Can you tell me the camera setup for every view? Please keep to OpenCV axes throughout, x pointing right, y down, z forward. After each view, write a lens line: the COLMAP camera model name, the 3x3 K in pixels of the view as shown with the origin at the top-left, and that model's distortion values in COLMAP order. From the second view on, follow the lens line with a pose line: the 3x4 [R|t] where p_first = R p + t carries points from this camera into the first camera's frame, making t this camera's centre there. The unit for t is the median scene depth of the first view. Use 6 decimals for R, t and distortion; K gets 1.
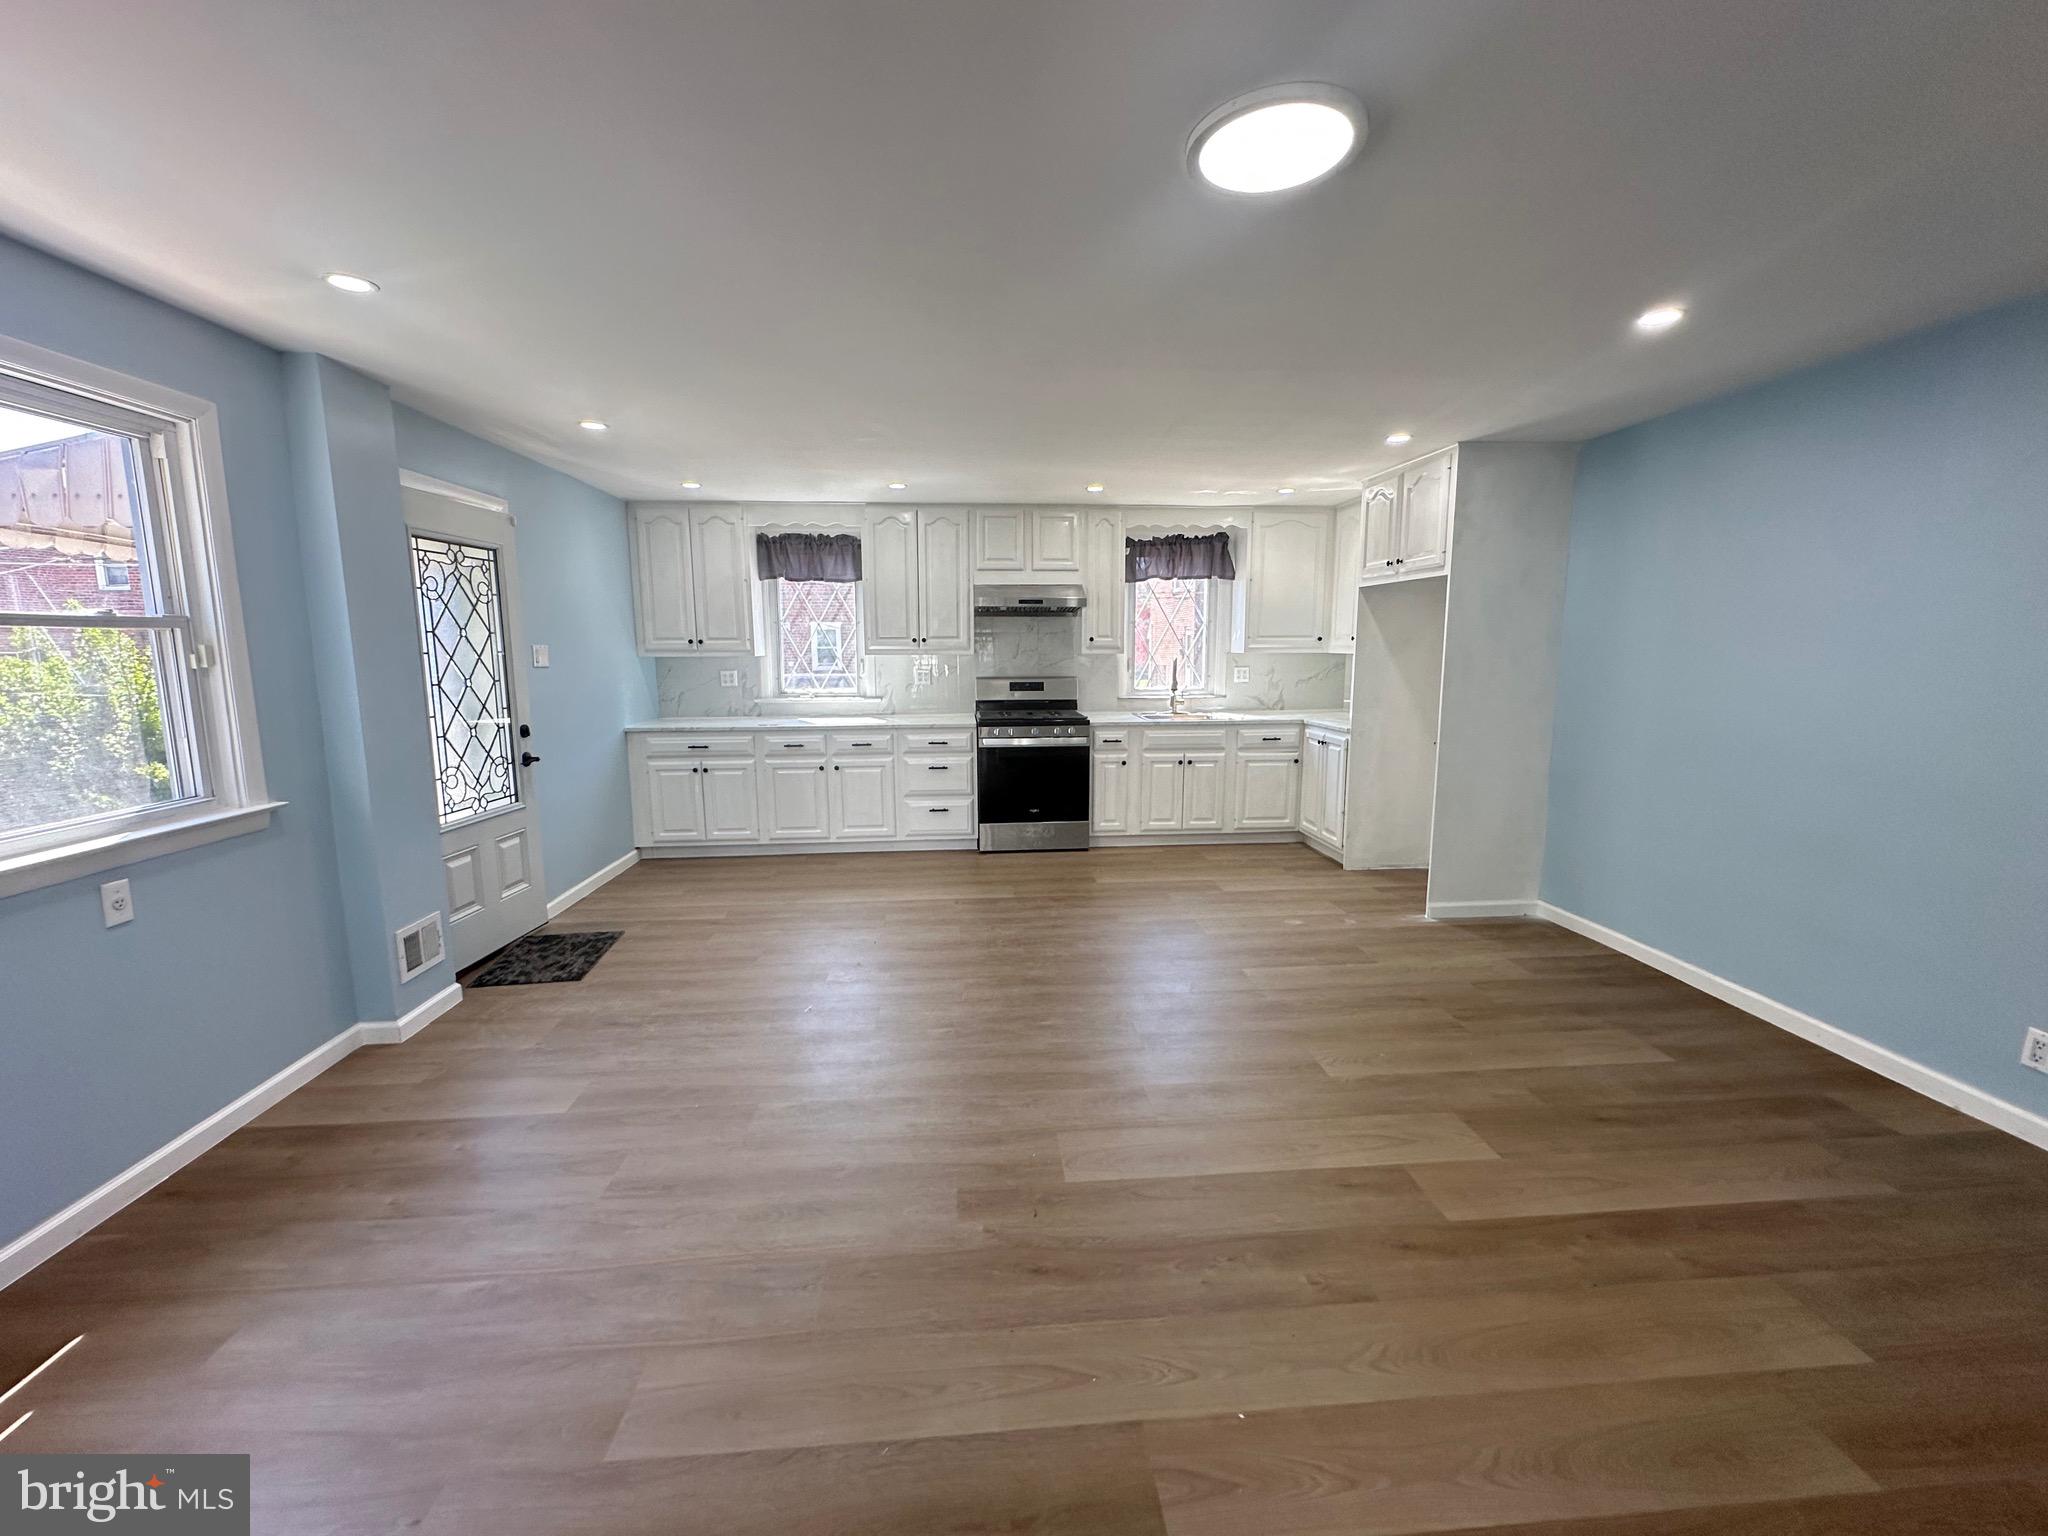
lens RADIAL K [[815.7, 0, 1022.1], [0, 815.7, 762.6], [0, 0, 1]] dist [-0.013051, 0.000113]
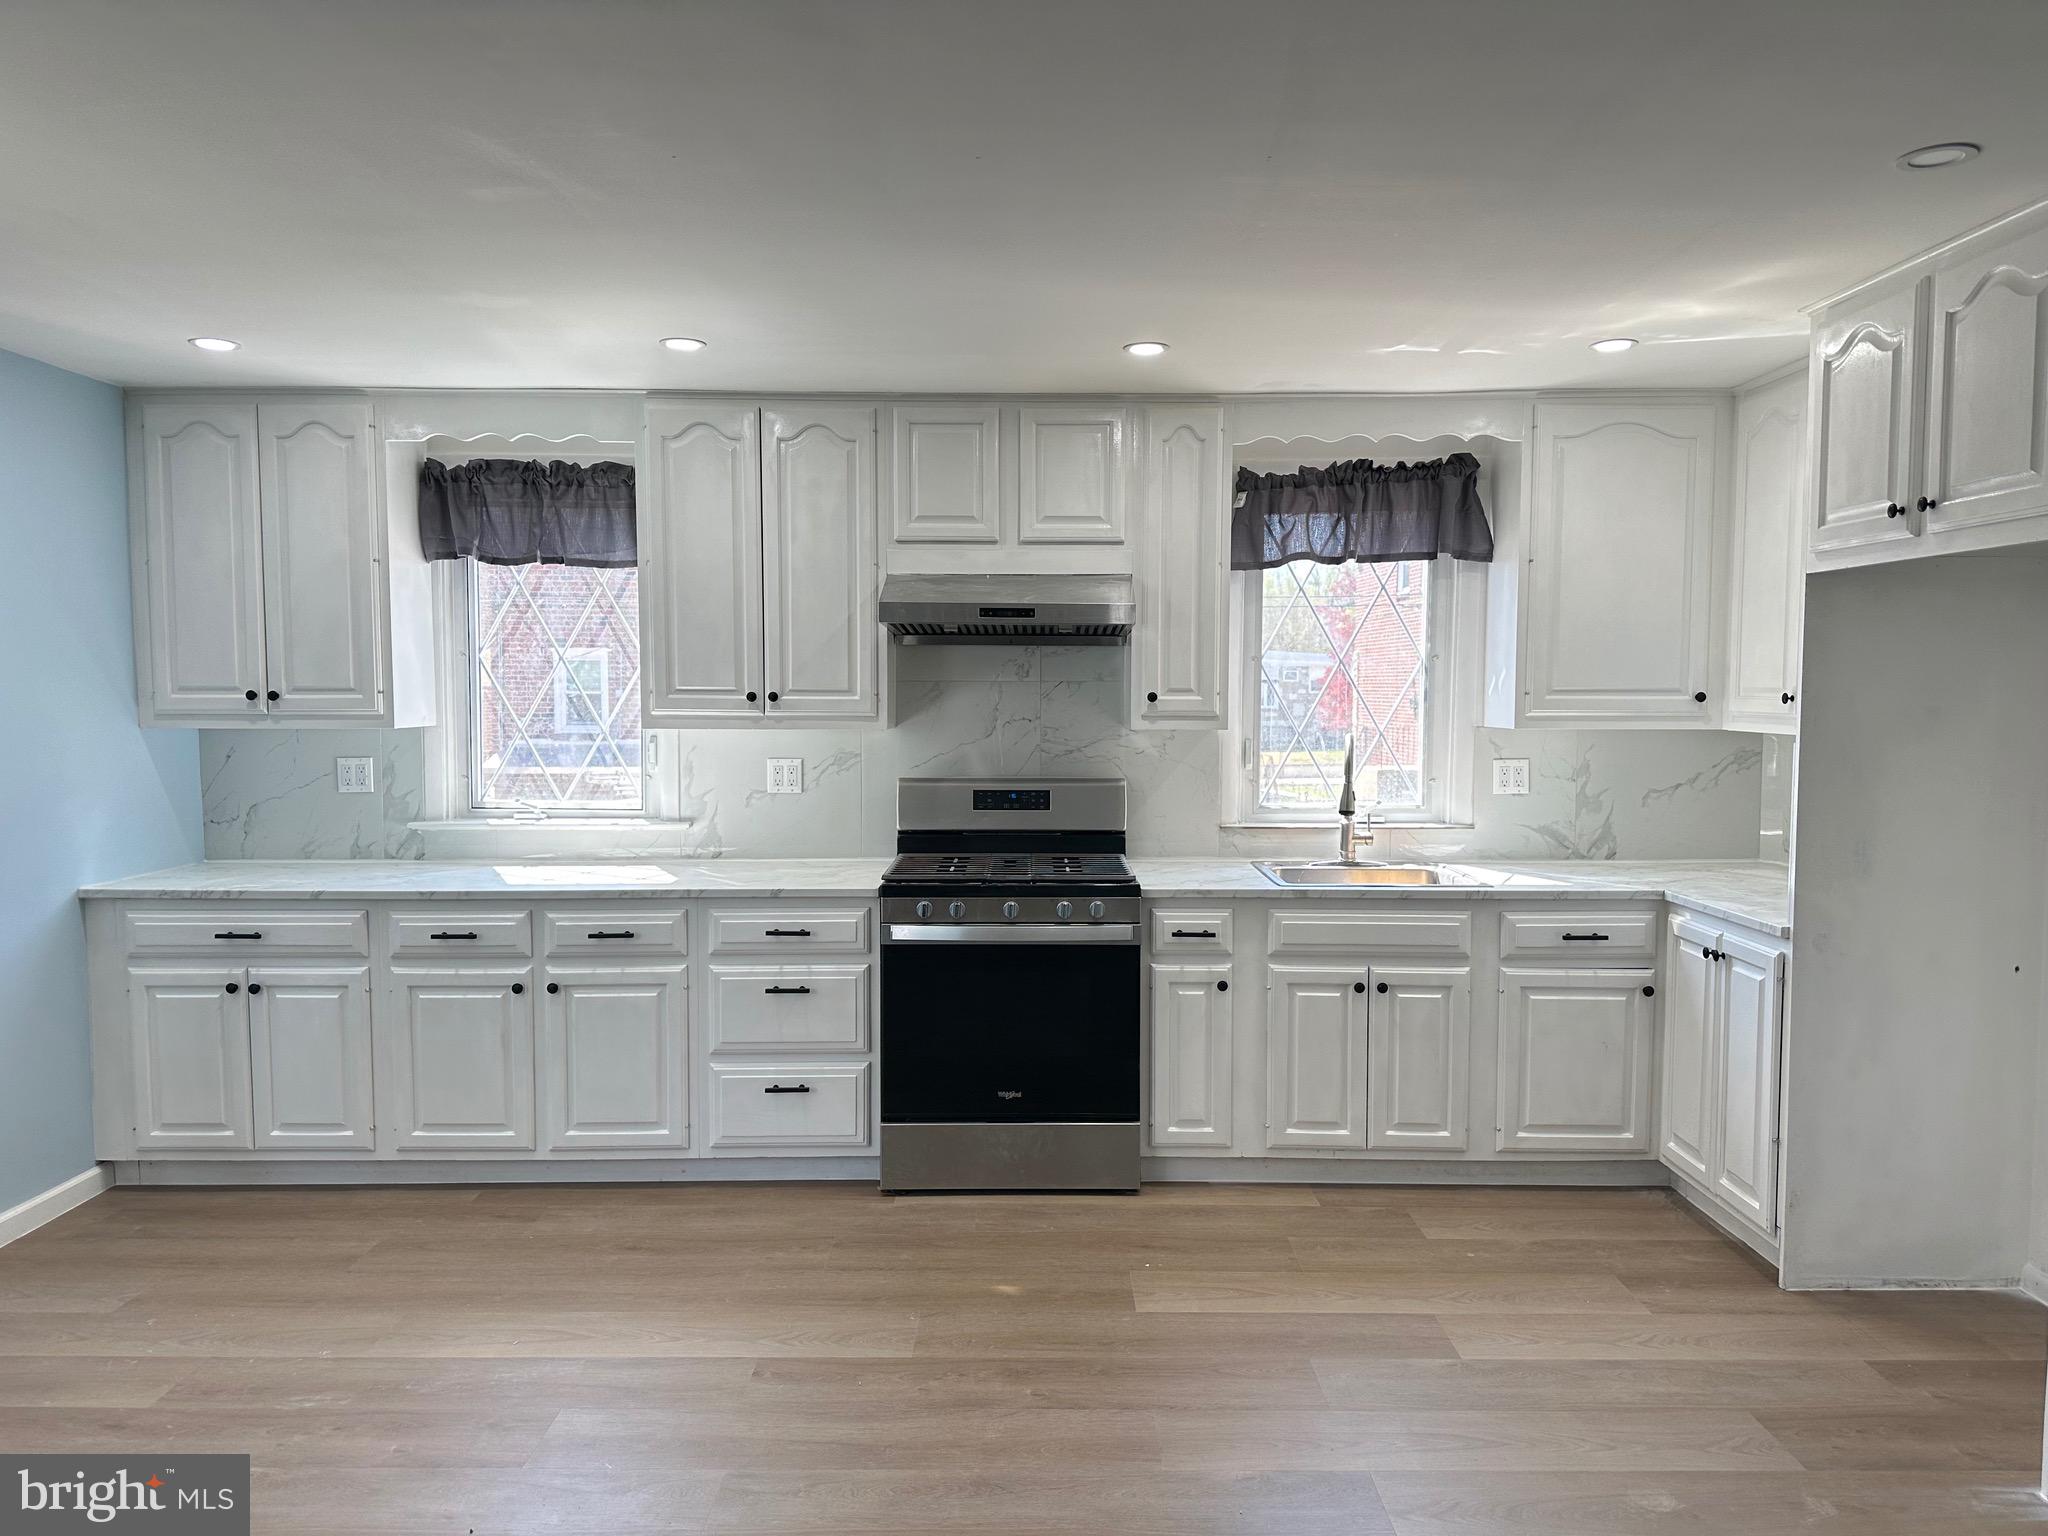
lens RADIAL K [[1428.9, 0, 1020.7], [0, 1428.9, 778.7], [0, 0, 1]] dist [0.046303, -0.033000]
pose [[0.996684, 0.011177, -0.080595, 0.078680], [-0.017433, 0.996852, -0.077347, -0.048148], [0.079477, 0.078496, 0.993741, 0.242718]]
